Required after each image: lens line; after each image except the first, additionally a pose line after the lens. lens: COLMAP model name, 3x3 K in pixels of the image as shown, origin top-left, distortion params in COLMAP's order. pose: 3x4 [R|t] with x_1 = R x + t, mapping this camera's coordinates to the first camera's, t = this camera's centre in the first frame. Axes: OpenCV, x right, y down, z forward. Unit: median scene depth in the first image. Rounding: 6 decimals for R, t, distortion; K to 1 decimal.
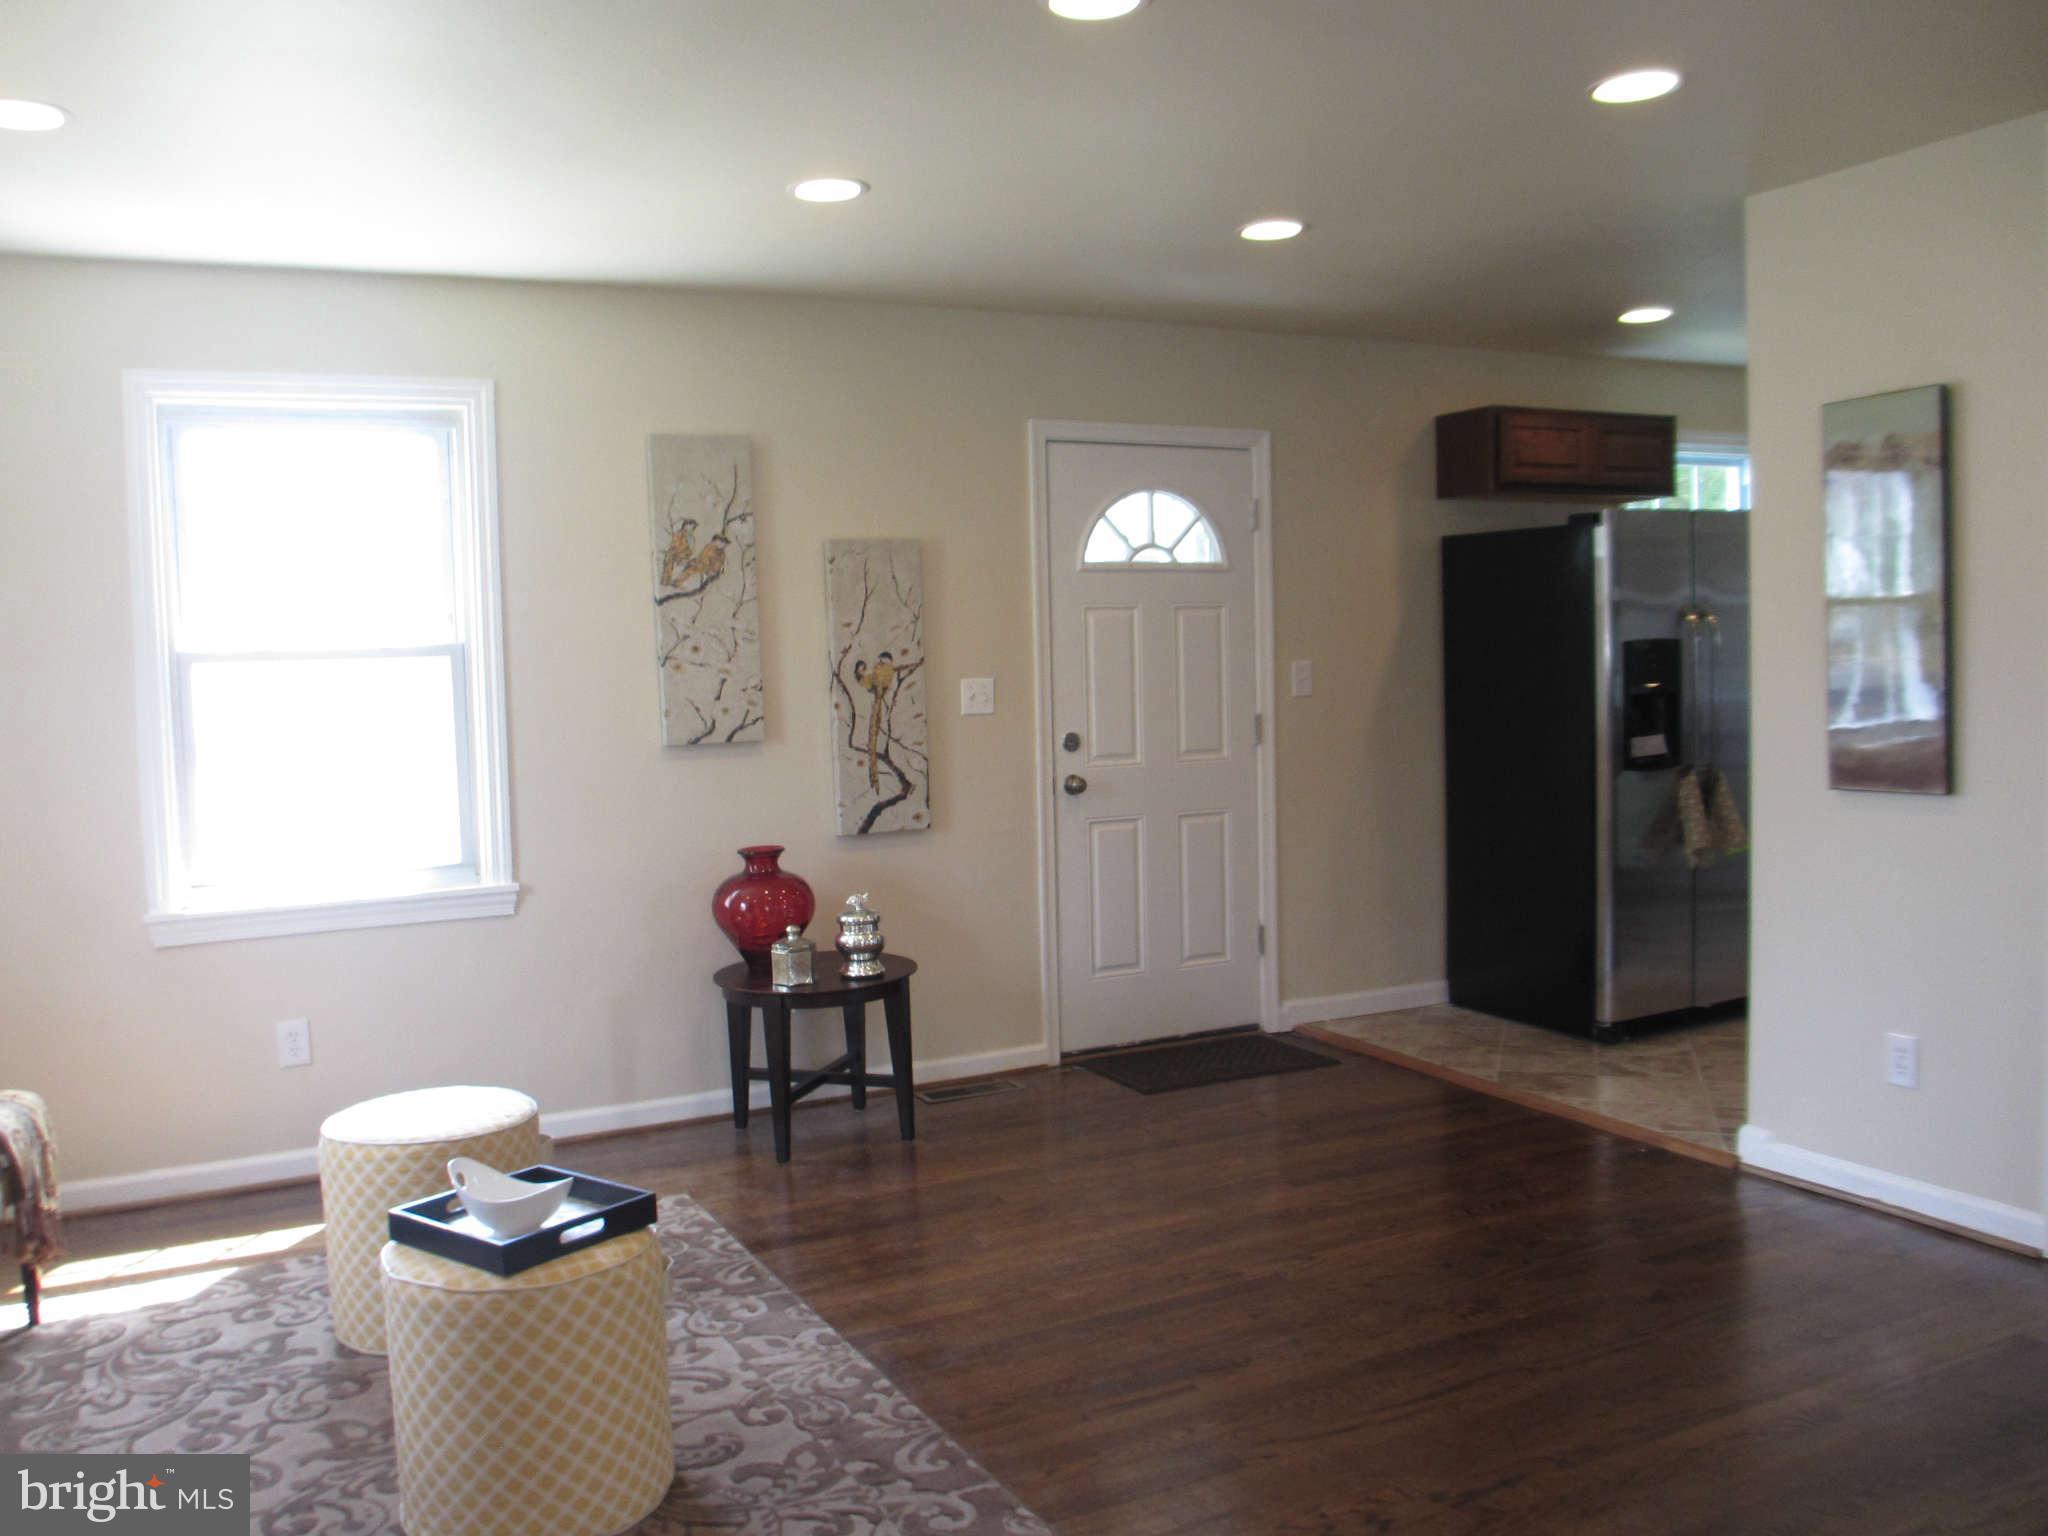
lens RADIAL K [[1696.2, 0, 1002.8], [0, 1696.2, 773.6], [0, 0, 1]] dist [-0.065399, 0.038741]
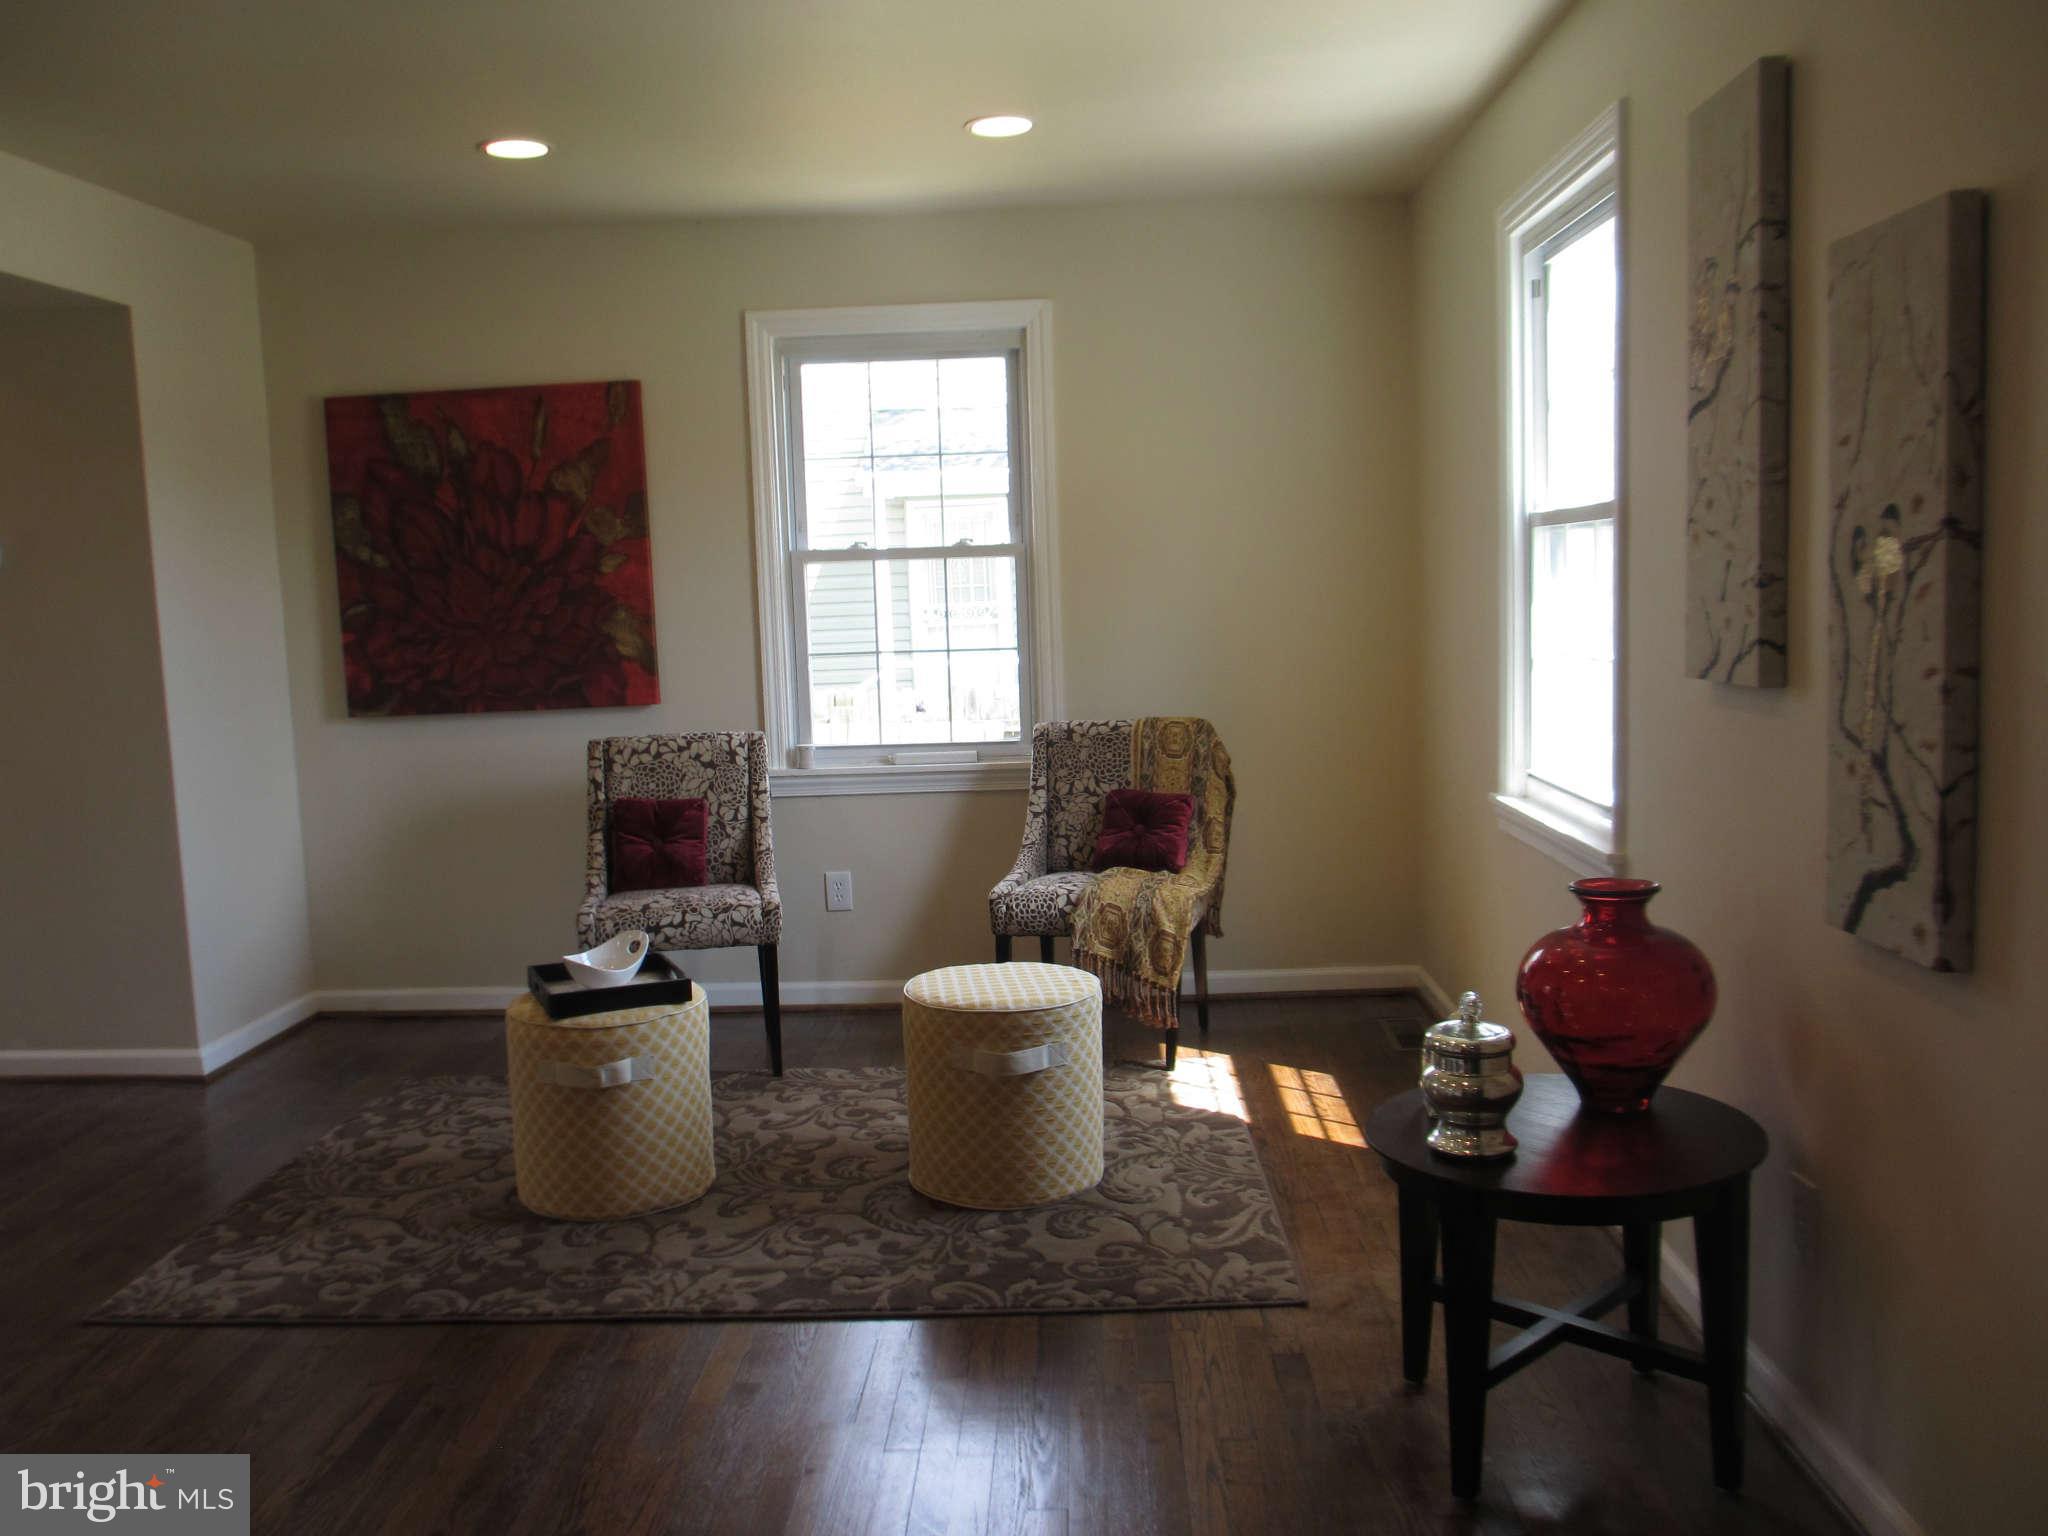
lens RADIAL K [[1696.2, 0, 1002.8], [0, 1696.2, 773.6], [0, 0, 1]] dist [-0.065399, 0.038741]
pose [[-0.482851, 0.148665, -0.862991, 0.396709], [-0.004128, 0.985087, 0.172008, -0.079481], [0.875693, 0.086617, -0.475037, 1.057573]]
